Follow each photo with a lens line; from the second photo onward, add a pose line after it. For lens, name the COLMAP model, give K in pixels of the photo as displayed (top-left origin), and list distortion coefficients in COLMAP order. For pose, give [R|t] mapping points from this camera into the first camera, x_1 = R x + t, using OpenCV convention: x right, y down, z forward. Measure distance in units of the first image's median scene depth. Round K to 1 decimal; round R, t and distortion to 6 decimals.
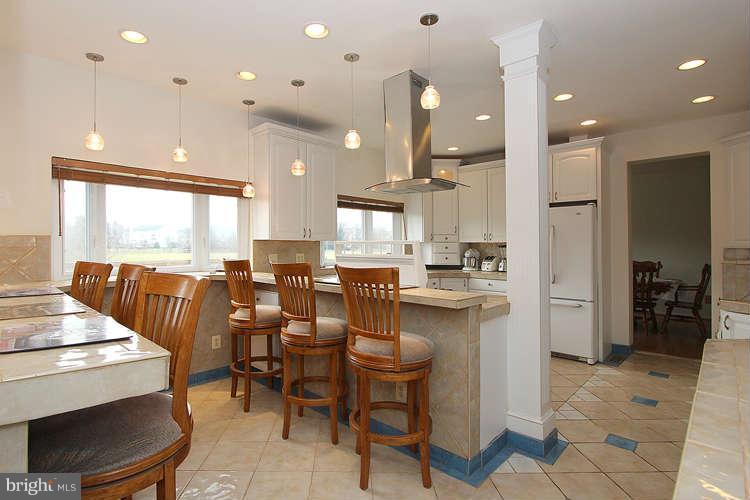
lens RADIAL K [[381.0, 0, 346.7], [0, 381.0, 234.7], [0, 0, 1]] dist [-0.004233, -0.001122]
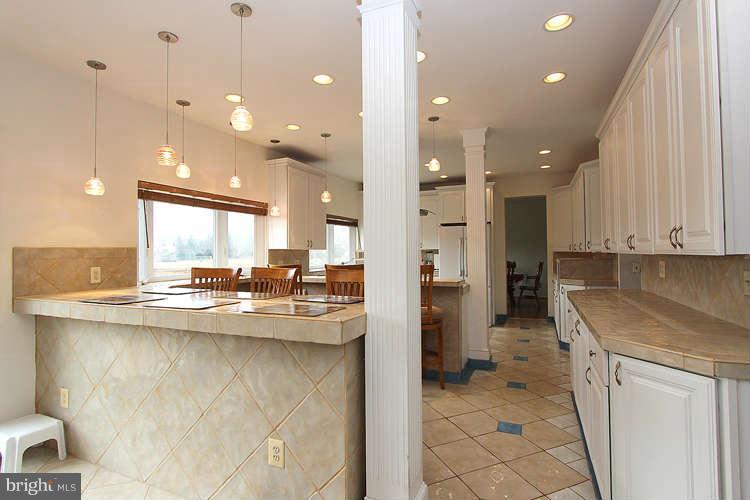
lens RADIAL K [[372.6, 0, 378.0], [0, 372.6, 240.6], [0, 0, 1]] dist [-0.001440, -0.000098]
pose [[0.923615, 0.003733, 0.383304, -0.383928], [-0.004139, 0.999991, 0.000234, -0.016400], [-0.383300, -0.001802, 0.923622, -0.256644]]
